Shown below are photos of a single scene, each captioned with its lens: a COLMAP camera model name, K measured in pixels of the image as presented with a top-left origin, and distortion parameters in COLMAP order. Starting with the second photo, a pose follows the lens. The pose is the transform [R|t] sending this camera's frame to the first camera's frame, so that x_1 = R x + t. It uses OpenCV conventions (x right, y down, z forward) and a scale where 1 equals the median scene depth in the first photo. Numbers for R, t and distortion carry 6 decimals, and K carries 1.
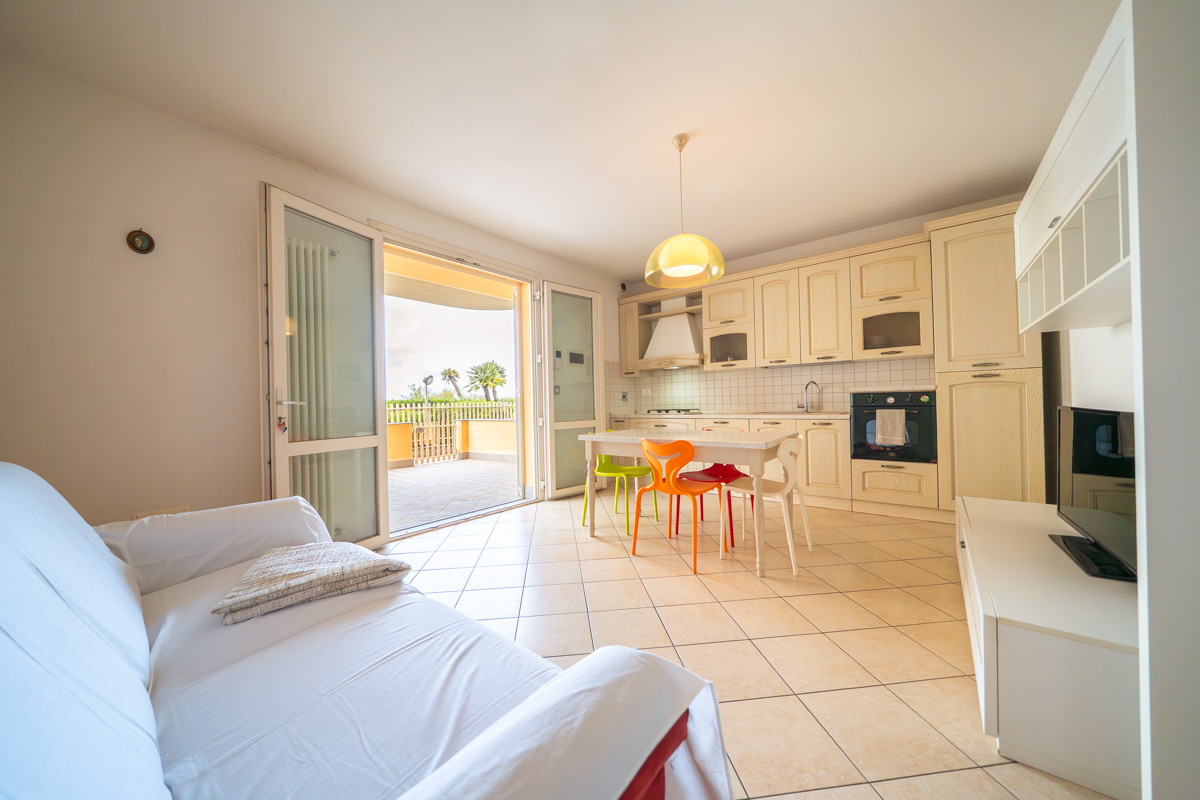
lens RADIAL K [[409.6, 0, 597.4], [0, 409.6, 403.8], [0, 0, 1]] dist [-0.004584, -0.000731]
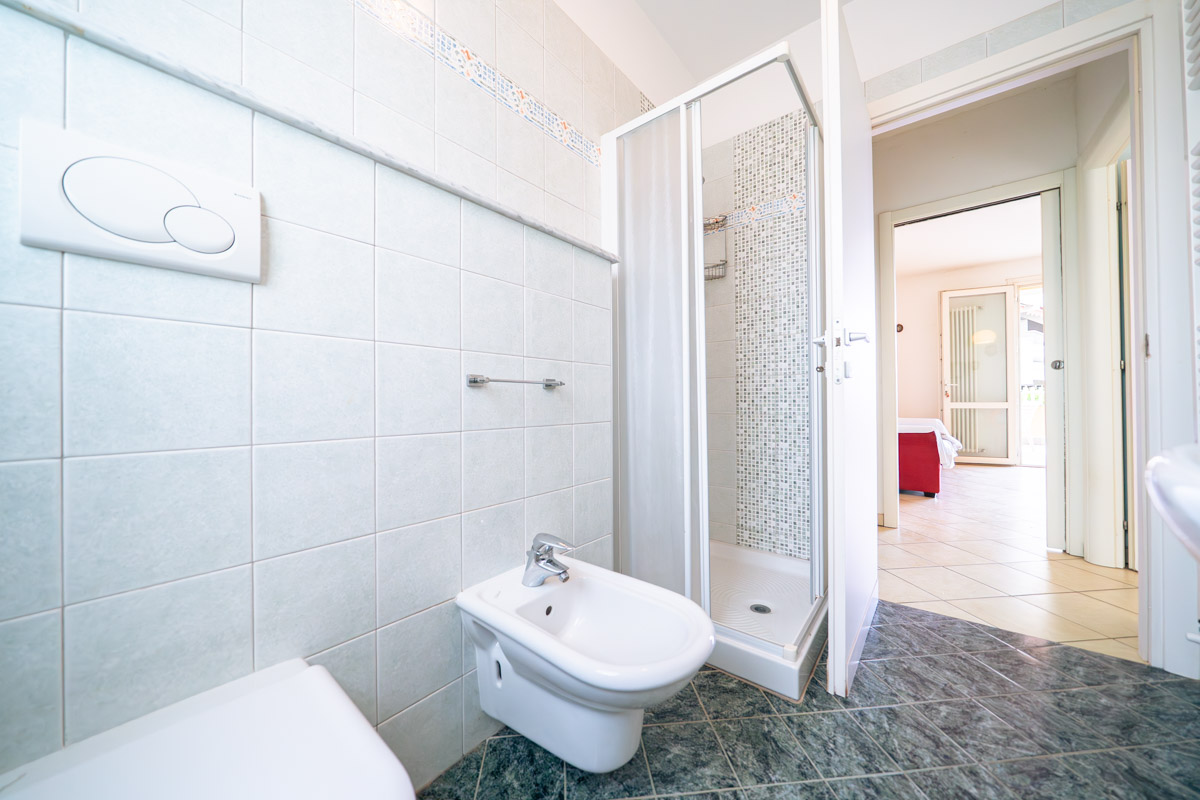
lens RADIAL K [[409.6, 0, 595.6], [0, 409.6, 402.4], [0, 0, 1]] dist [-0.004584, -0.000731]
pose [[-0.013247, 0.018687, -0.999738, 0.850721], [0.005554, 0.999811, 0.018614, 0.023579], [0.999897, -0.005306, -0.013349, -0.523032]]
